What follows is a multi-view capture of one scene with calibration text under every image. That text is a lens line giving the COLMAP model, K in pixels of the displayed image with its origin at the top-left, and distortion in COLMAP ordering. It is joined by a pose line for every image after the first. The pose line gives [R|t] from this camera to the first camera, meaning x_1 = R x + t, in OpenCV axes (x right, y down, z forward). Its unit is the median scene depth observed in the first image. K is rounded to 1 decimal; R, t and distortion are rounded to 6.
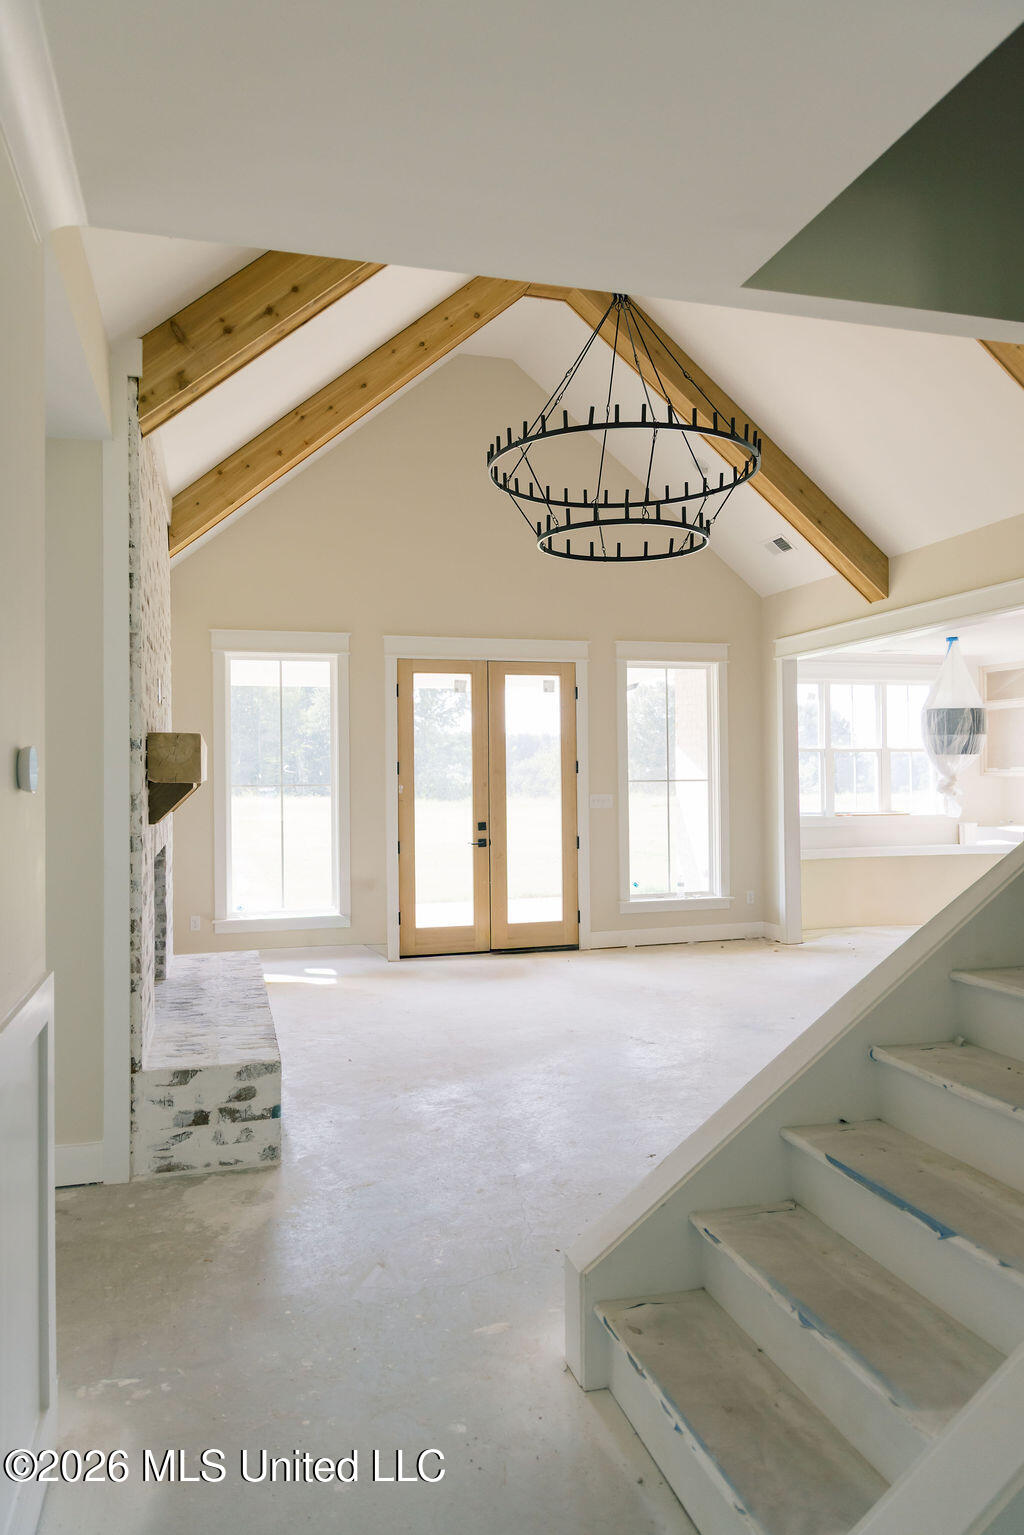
lens RADIAL K [[1051.8, 0, 512.0], [0, 1051.8, 767.5], [0, 0, 1]] dist [0.003412, -0.008263]
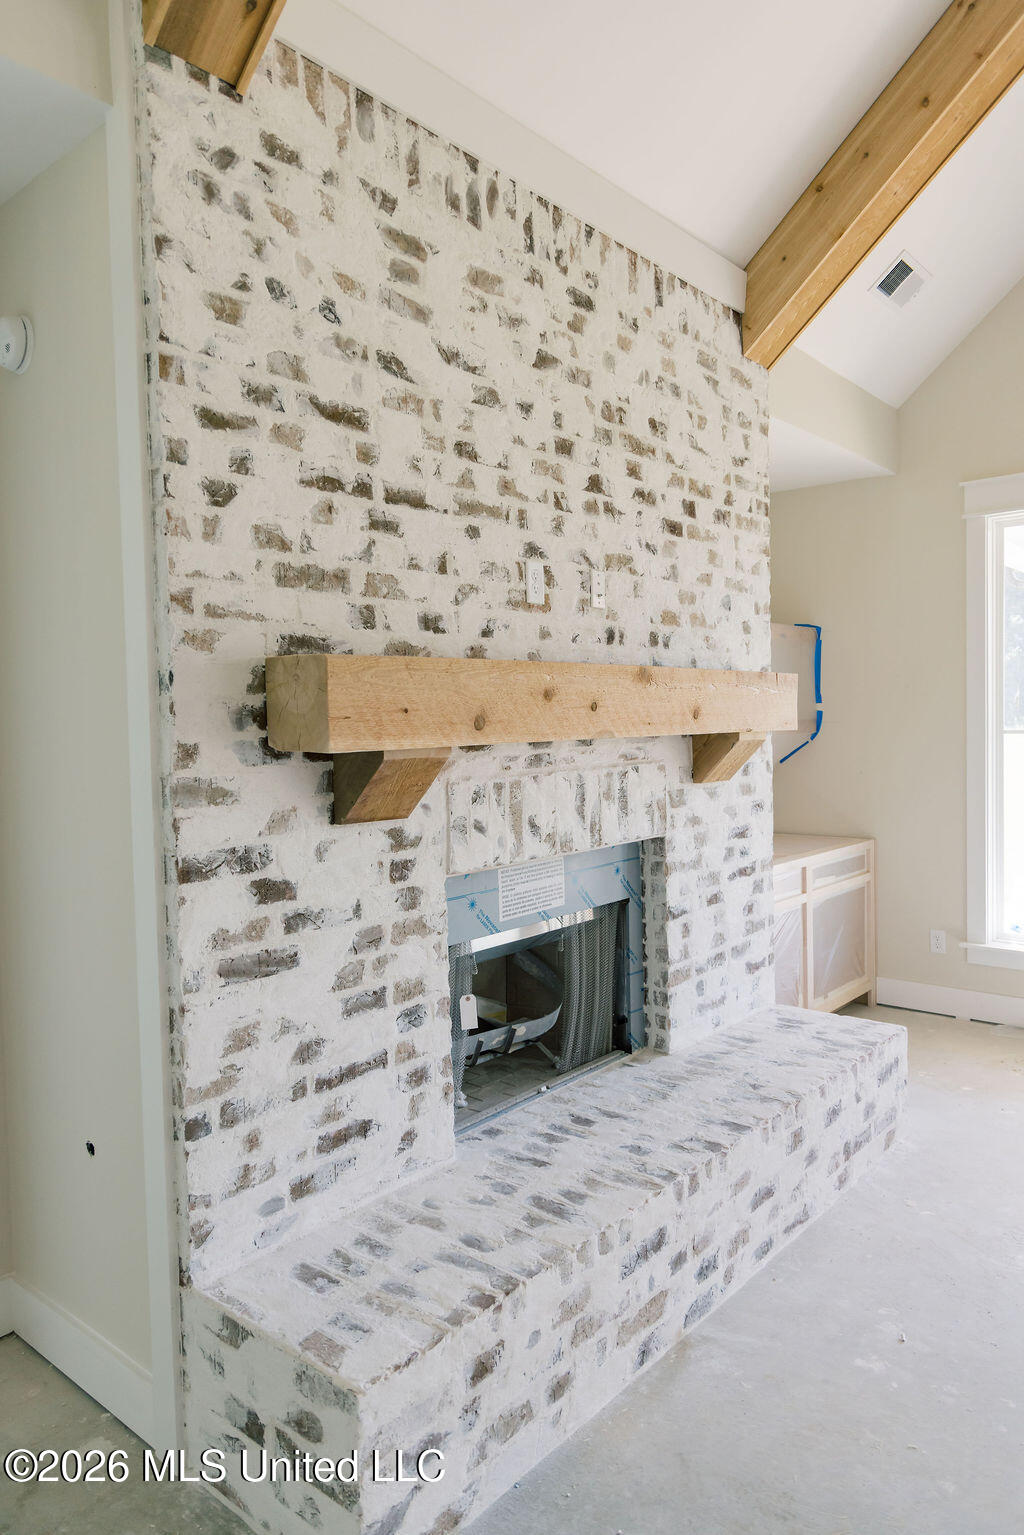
lens RADIAL K [[1051.8, 0, 512.0], [0, 1051.8, 767.5], [0, 0, 1]] dist [0.003412, -0.008263]
pose [[0.565356, 0.037108, -0.824012, 0.148378], [0.017745, 0.998209, 0.057128, -0.004294], [0.824656, -0.046920, 0.563685, 0.720227]]
